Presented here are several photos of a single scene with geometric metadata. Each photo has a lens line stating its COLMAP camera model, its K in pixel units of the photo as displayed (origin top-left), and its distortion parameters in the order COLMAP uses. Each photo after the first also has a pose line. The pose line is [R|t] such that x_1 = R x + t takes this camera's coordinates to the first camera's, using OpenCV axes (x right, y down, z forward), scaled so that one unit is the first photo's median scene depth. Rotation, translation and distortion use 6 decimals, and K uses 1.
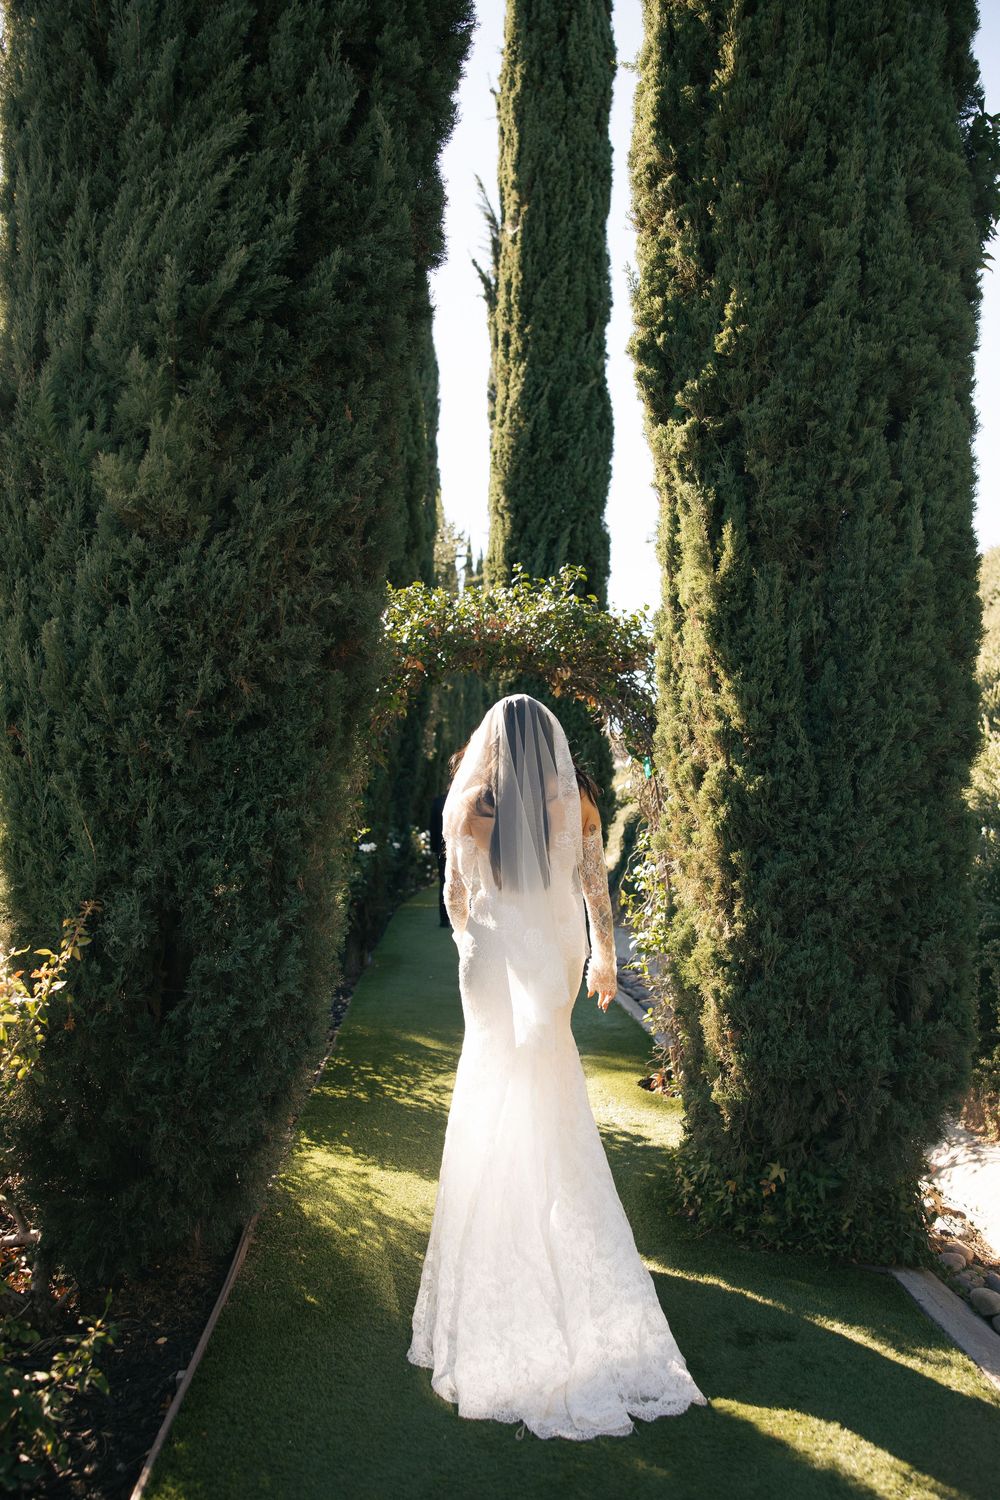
lens RADIAL K [[1297.7, 0, 500.0], [0, 1297.7, 750.0], [0, 0, 1]] dist [-0.145670, 0.169162]
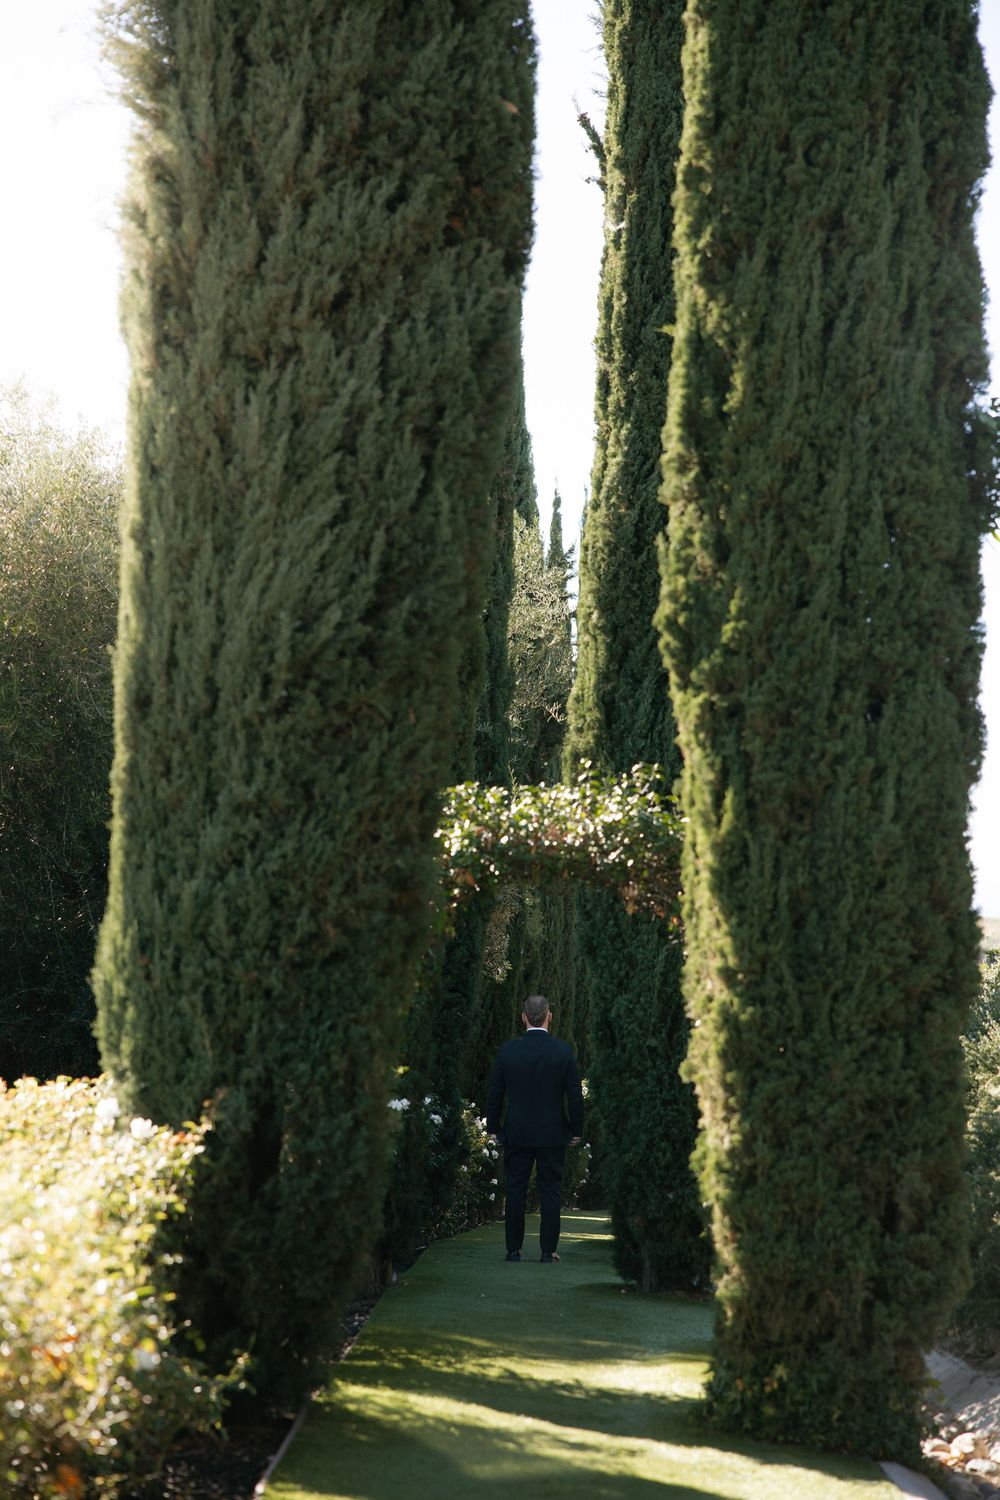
lens RADIAL K [[2989.0, 0, 494.1], [0, 2989.0, 702.8], [0, 0, 1]] dist [0.170959, -0.059470]
pose [[0.998123, 0.011595, -0.060126, 0.128634], [-0.016559, 0.996433, -0.082741, -0.026977], [0.058952, 0.083582, 0.994756, -1.767421]]
